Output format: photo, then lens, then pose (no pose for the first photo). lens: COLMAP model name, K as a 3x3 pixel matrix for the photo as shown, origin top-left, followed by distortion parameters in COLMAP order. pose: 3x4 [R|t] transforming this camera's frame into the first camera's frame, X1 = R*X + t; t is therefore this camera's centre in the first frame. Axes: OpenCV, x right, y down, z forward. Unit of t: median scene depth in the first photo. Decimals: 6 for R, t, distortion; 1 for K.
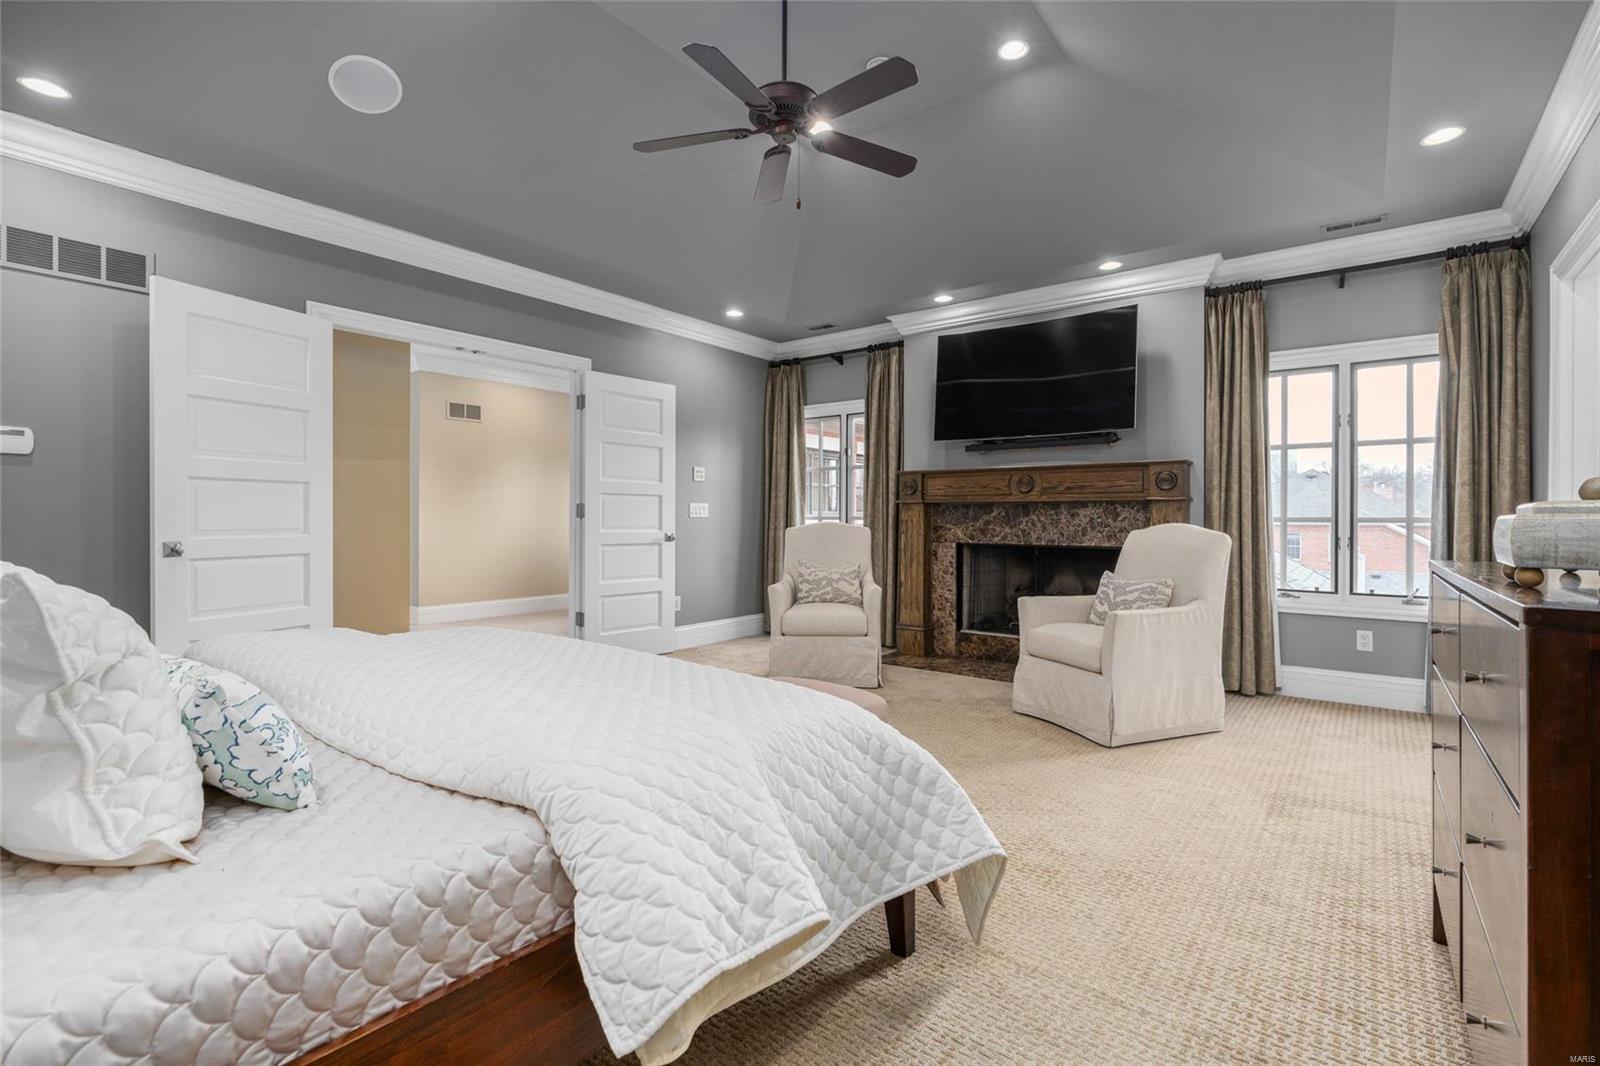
lens RADIAL K [[726.9, 0, 794.2], [0, 726.9, 520.5], [0, 0, 1]] dist [-0.011233, 0.004119]
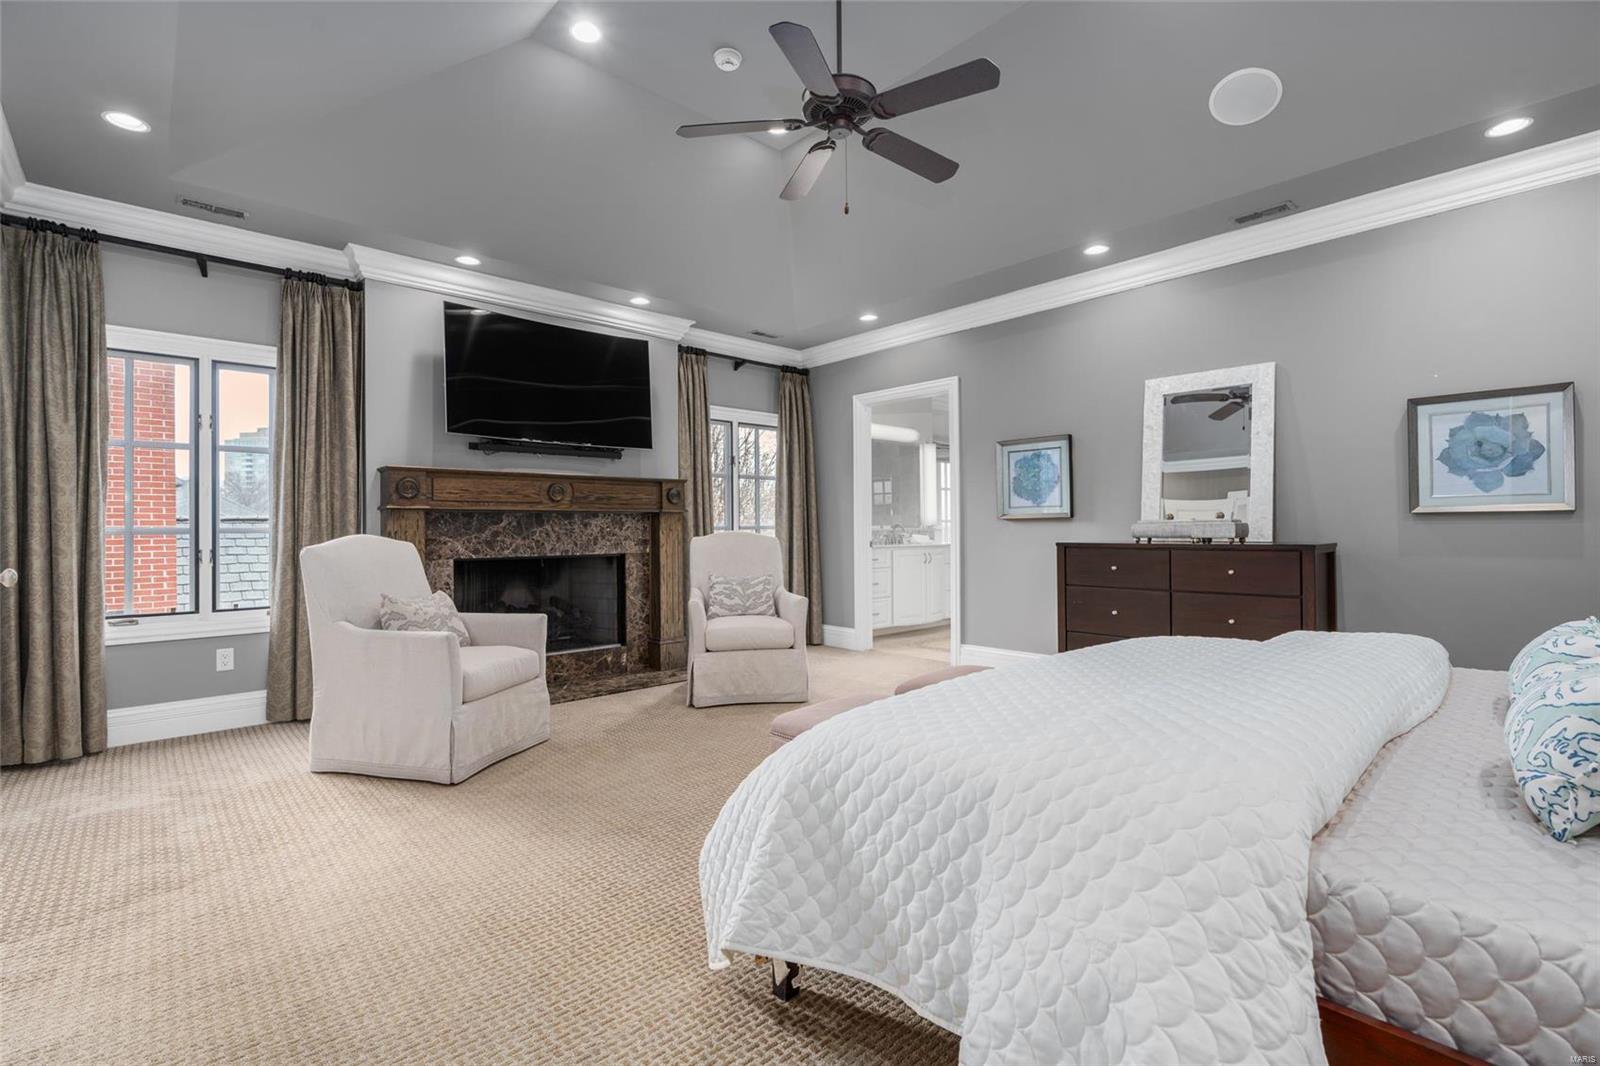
lens RADIAL K [[764.3, 0, 844.9], [0, 764.3, 518.4], [0, 0, 1]] dist [0.016816, 0.000338]
pose [[0.113222, 0.006433, 0.993549, -0.594141], [0.009690, 0.999924, -0.007578, -0.004509], [-0.993522, 0.010486, 0.113151, 0.472080]]
